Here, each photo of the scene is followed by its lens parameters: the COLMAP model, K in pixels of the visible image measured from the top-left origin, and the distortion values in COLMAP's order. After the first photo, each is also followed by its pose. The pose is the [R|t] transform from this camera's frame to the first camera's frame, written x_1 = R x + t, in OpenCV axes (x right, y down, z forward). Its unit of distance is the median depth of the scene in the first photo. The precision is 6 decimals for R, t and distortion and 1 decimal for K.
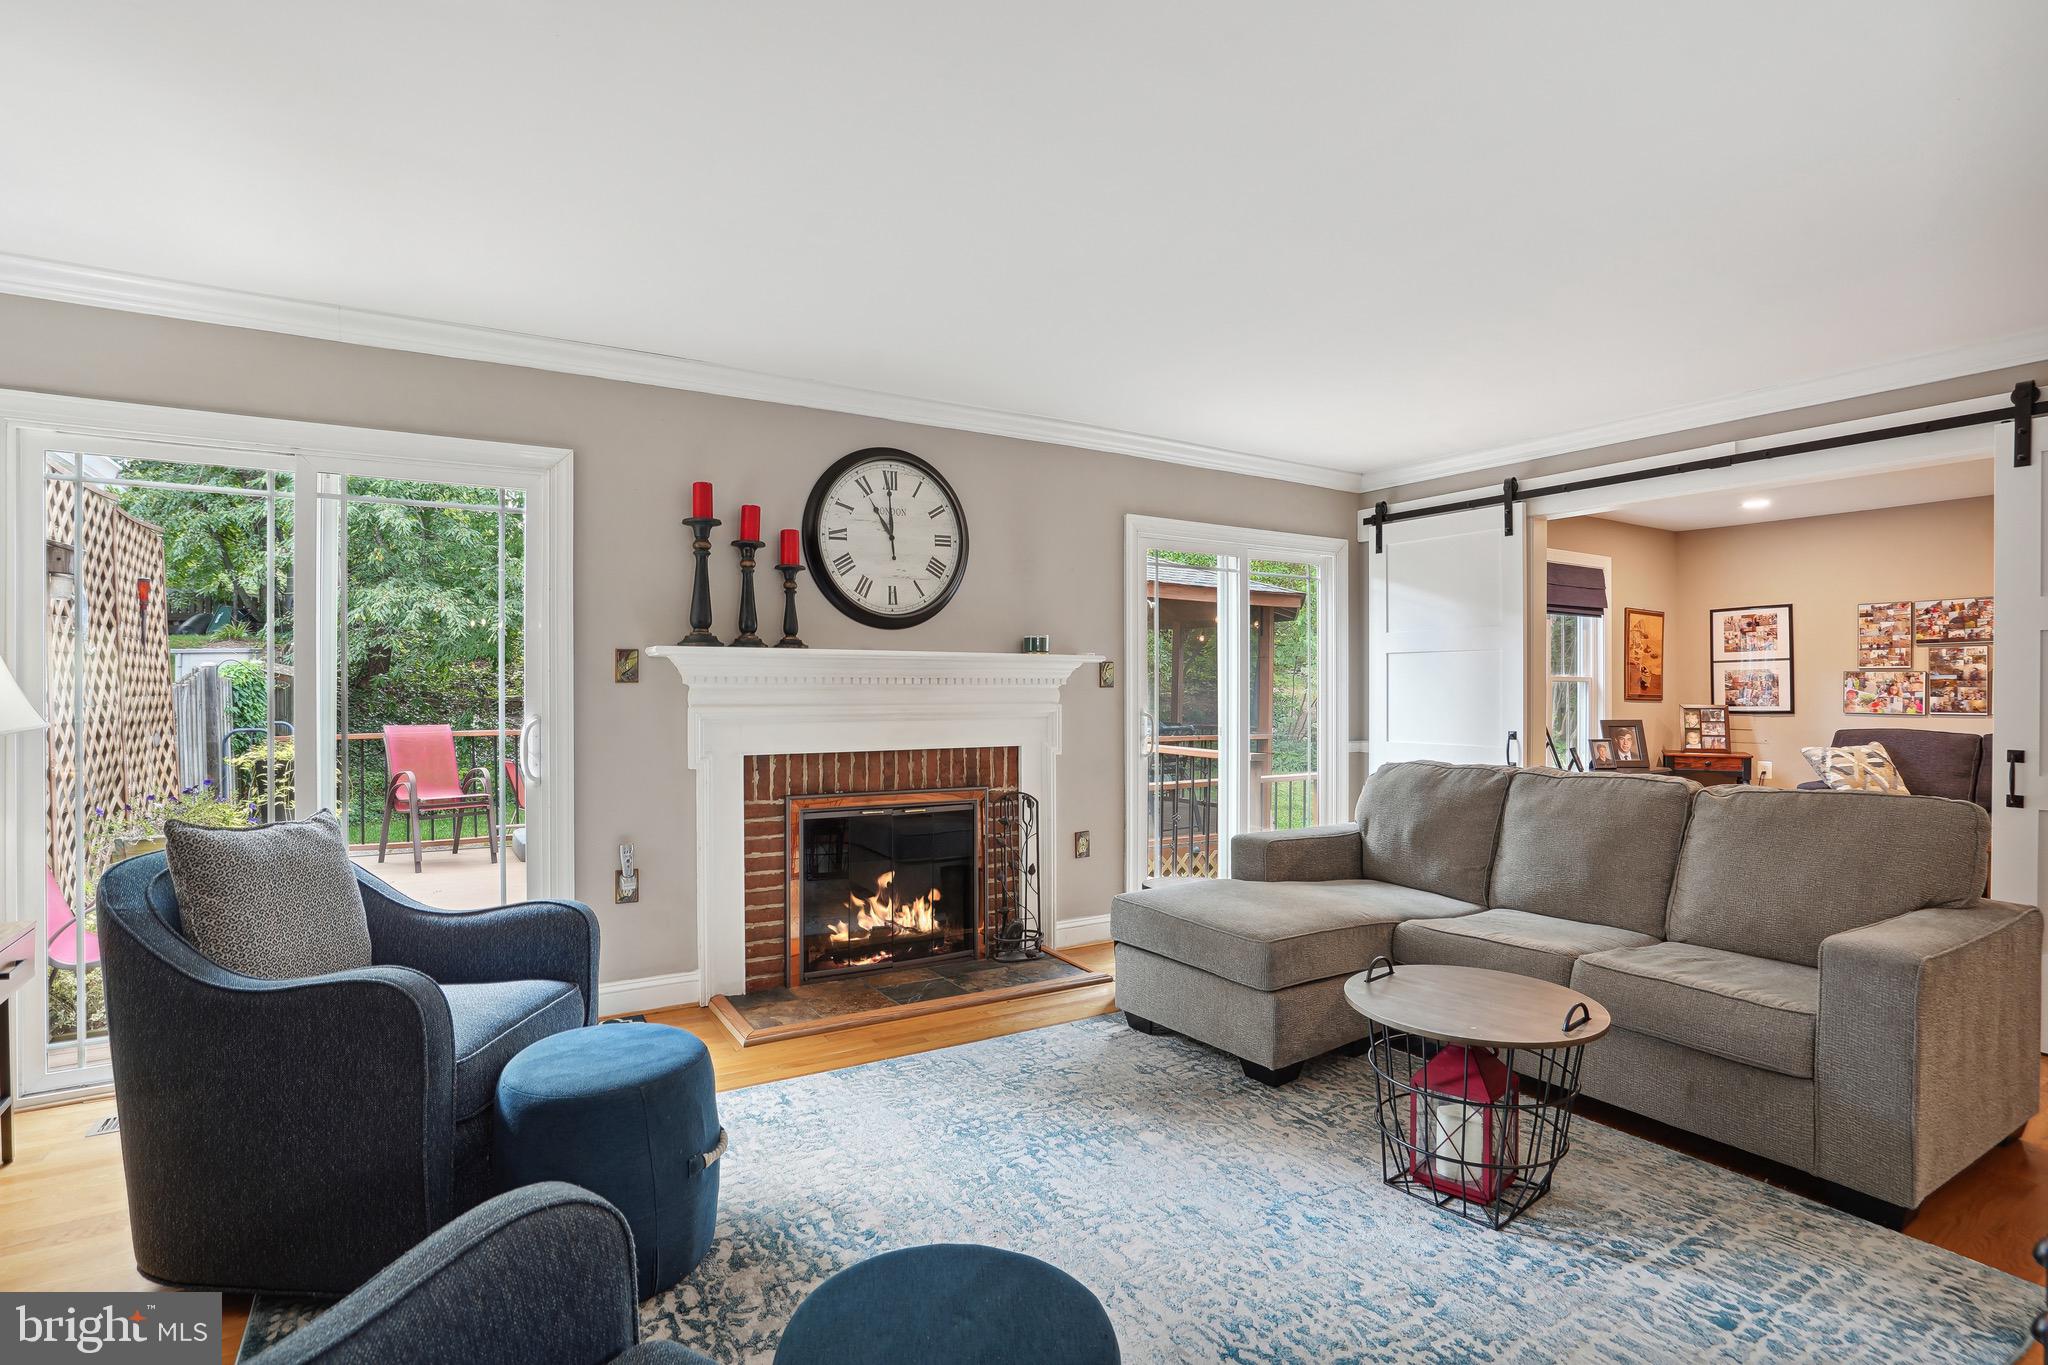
lens RADIAL K [[1005.9, 0, 1024.0], [0, 1005.9, 682.5], [0, 0, 1]] dist [-0.061281, 0.023174]
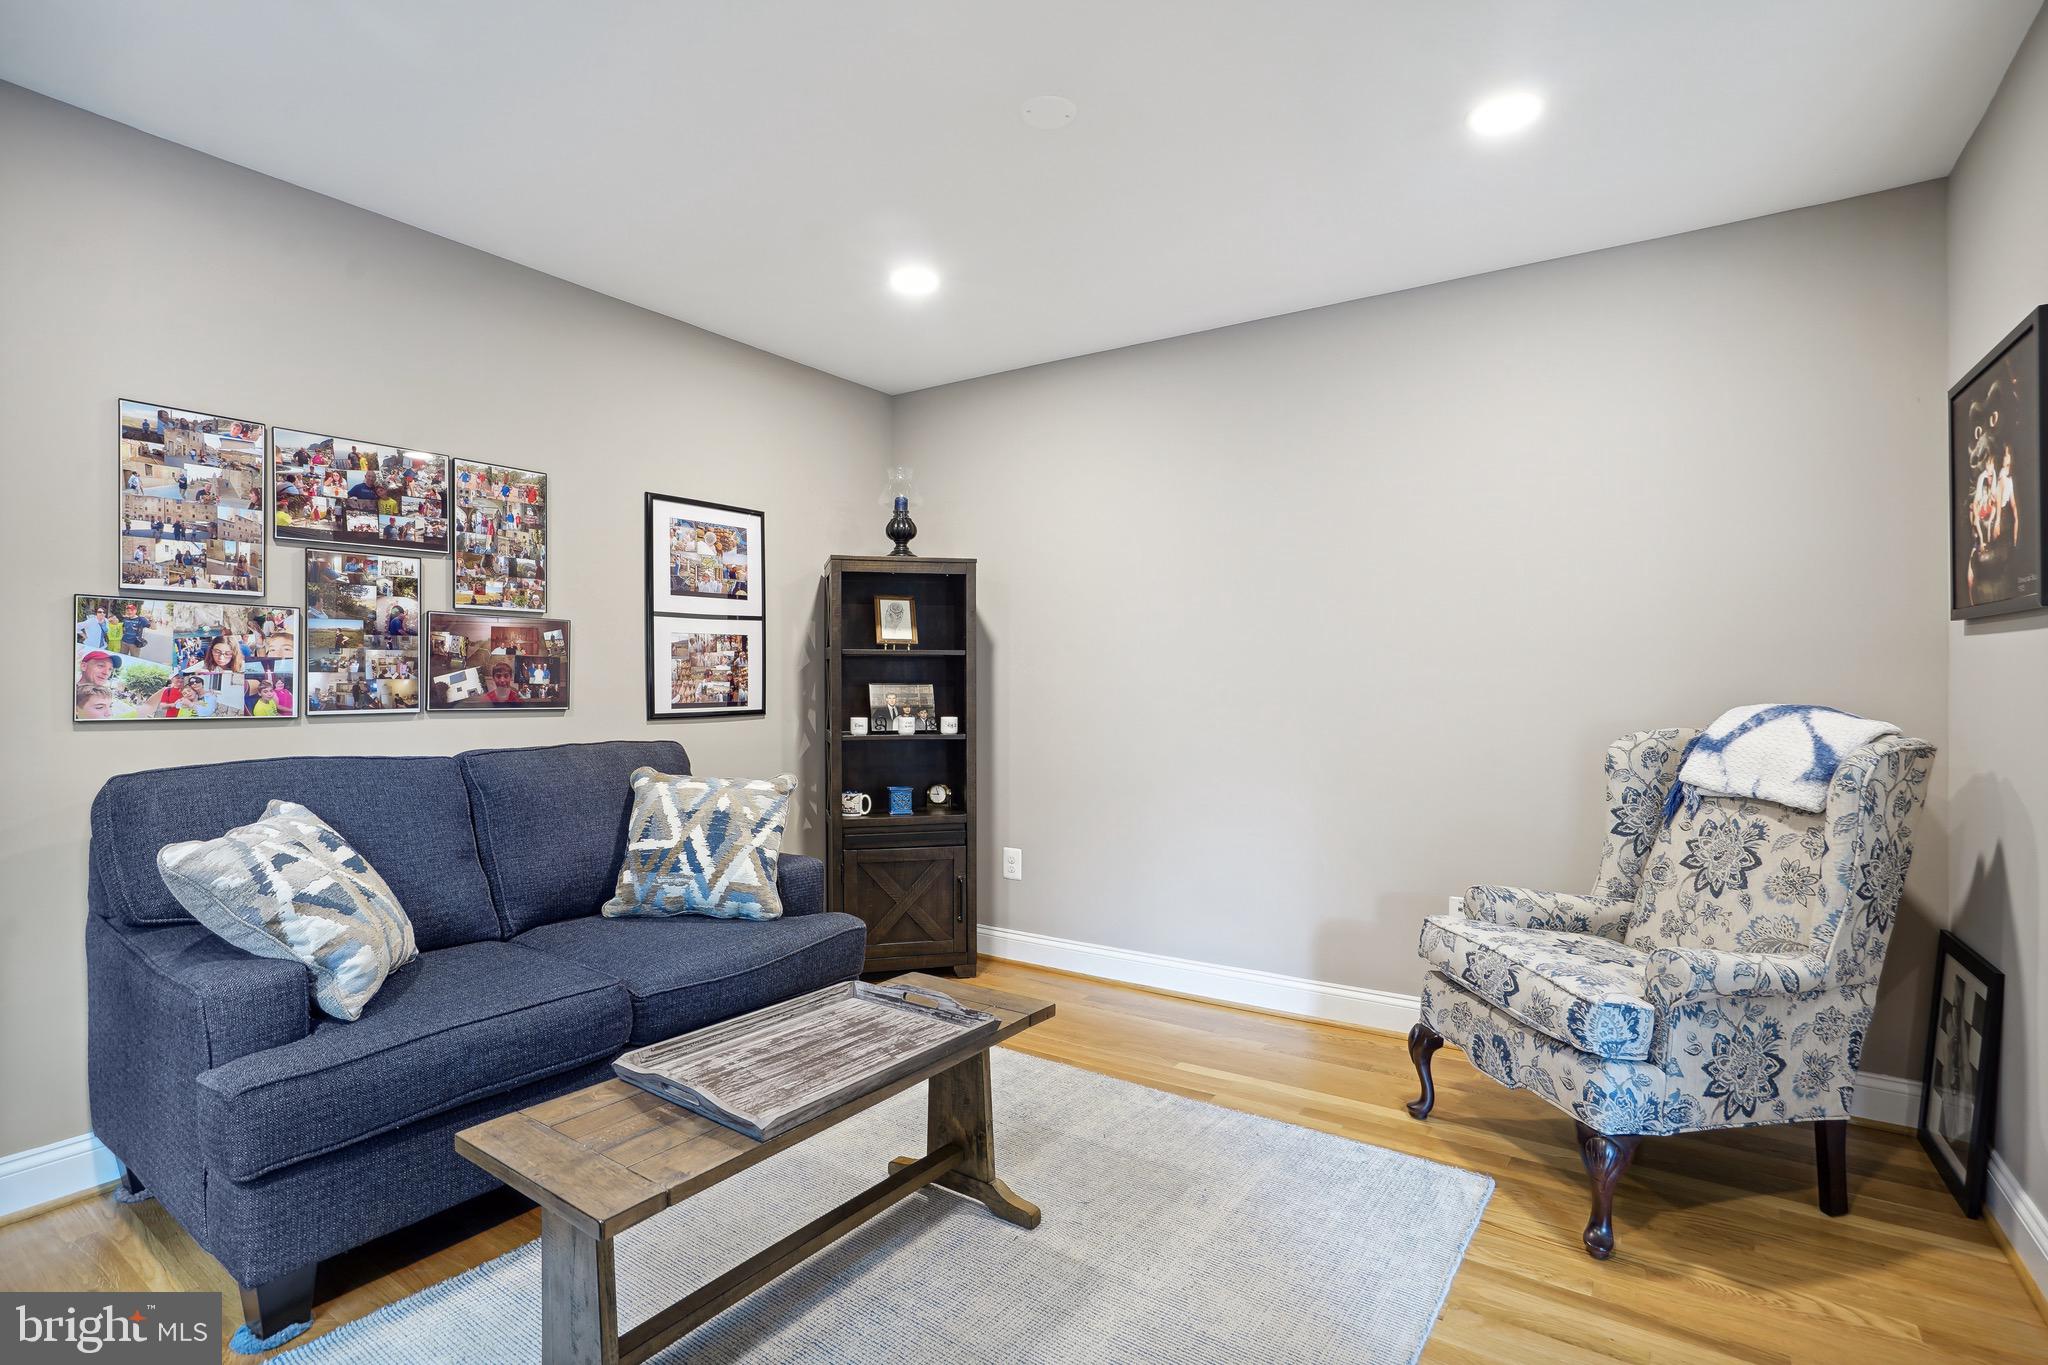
lens RADIAL K [[1005.9, 0, 1024.0], [0, 1005.9, 682.5], [0, 0, 1]] dist [-0.061281, 0.023174]
pose [[-0.406038, -0.003213, 0.913851, 0.667479], [-0.005555, 0.999984, 0.001047, 0.025338], [-0.913839, -0.004652, -0.406049, 1.339633]]
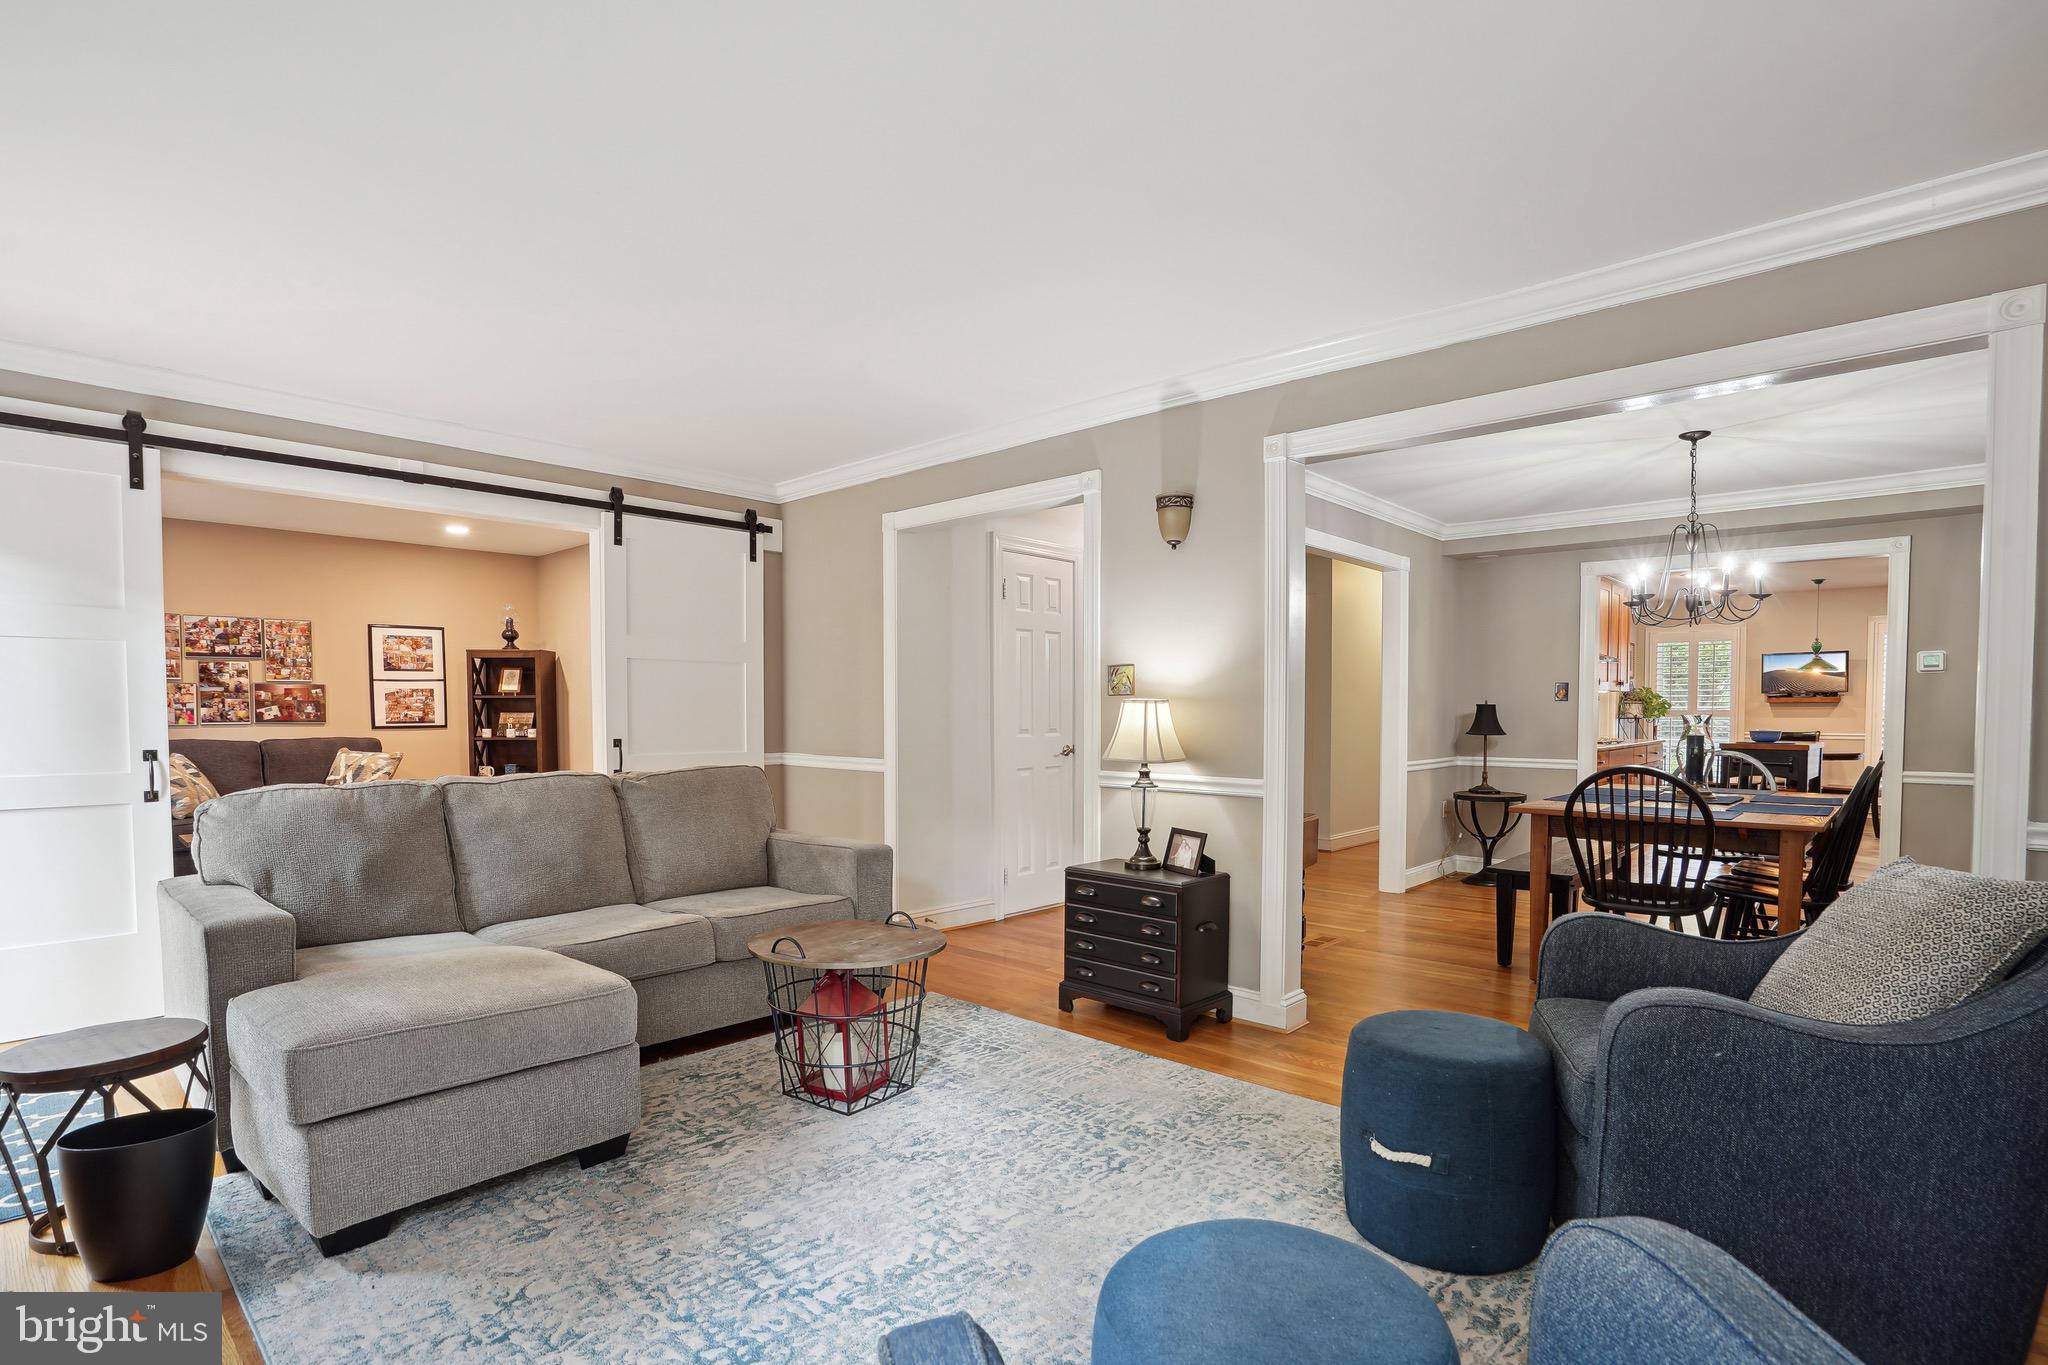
lens RADIAL K [[1002.1, 0, 1011.7], [0, 1002.1, 756.3], [0, 0, 1]] dist [-0.039149, 0.000553]
pose [[-0.263949, -0.047302, 0.963376, -0.464183], [-0.008181, 0.998871, 0.046803, 0.015765], [-0.964502, 0.004472, -0.264038, 0.651618]]
